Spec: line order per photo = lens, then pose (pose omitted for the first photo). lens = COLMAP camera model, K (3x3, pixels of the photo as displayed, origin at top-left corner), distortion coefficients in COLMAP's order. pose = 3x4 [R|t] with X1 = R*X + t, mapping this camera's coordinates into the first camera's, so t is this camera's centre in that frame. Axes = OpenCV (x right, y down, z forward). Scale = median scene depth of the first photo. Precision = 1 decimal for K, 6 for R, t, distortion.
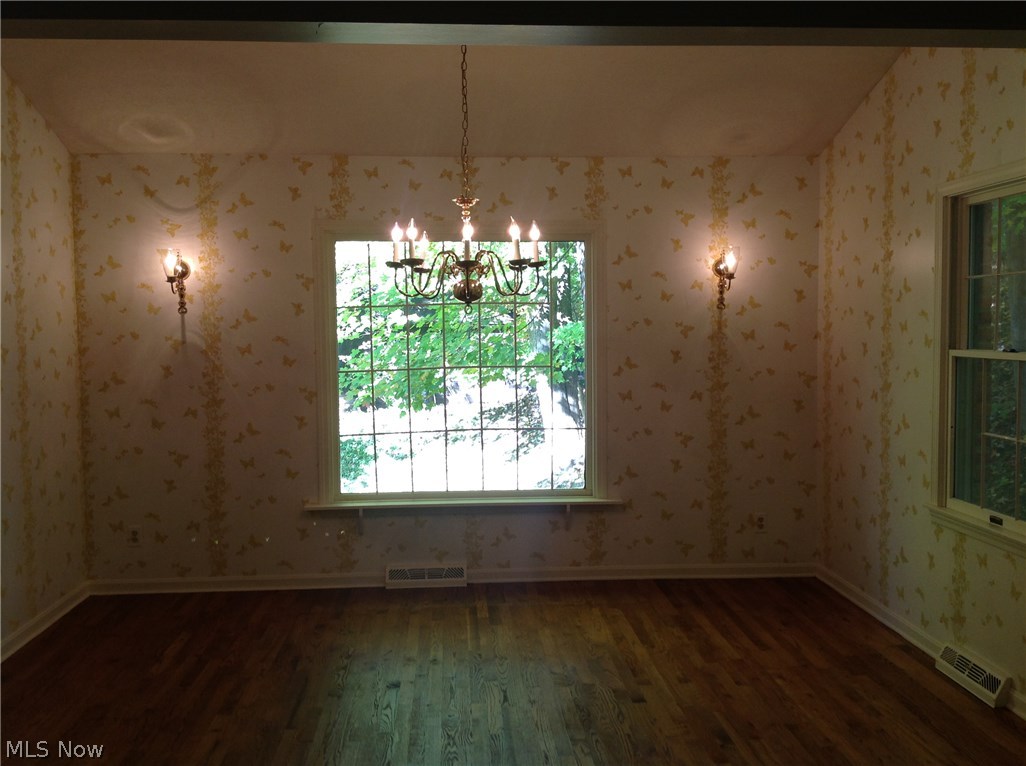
lens RADIAL K [[873.5, 0, 513.0], [0, 873.5, 383.0], [0, 0, 1]] dist [0.082070, -0.201627]
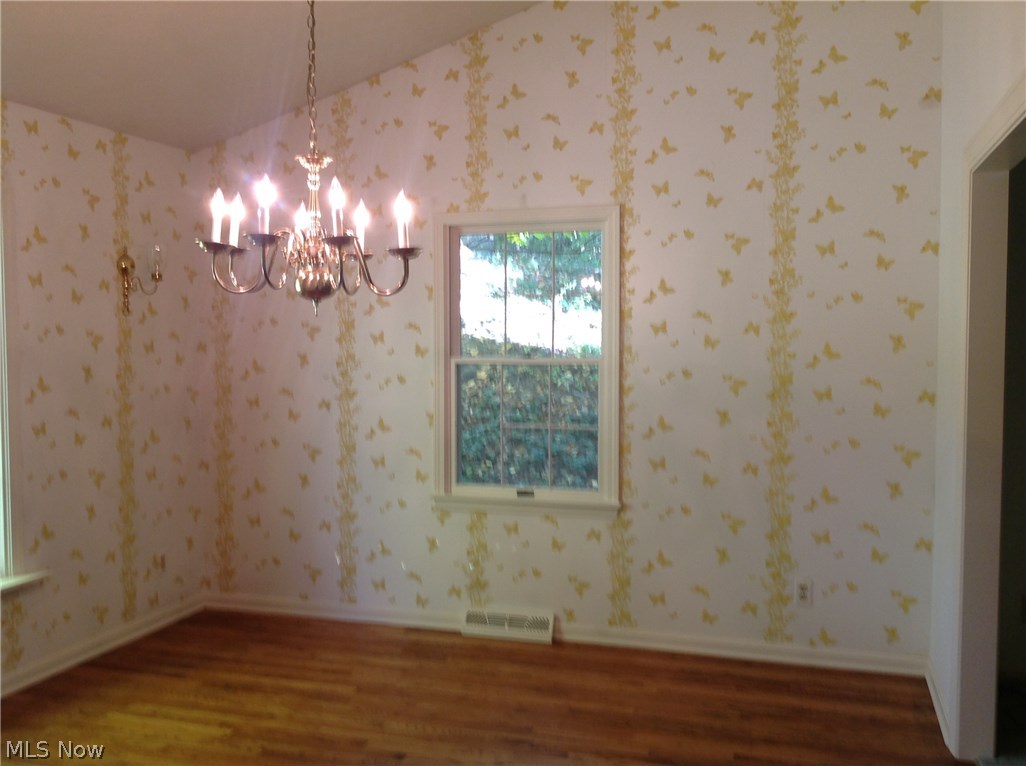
lens RADIAL K [[873.5, 0, 513.0], [0, 873.5, 383.0], [0, 0, 1]] dist [0.082070, -0.201627]
pose [[0.399394, -0.036974, 0.916033, -0.480543], [0.057838, 0.998212, 0.015074, -0.015194], [-0.914953, 0.046961, 0.400819, 0.417743]]
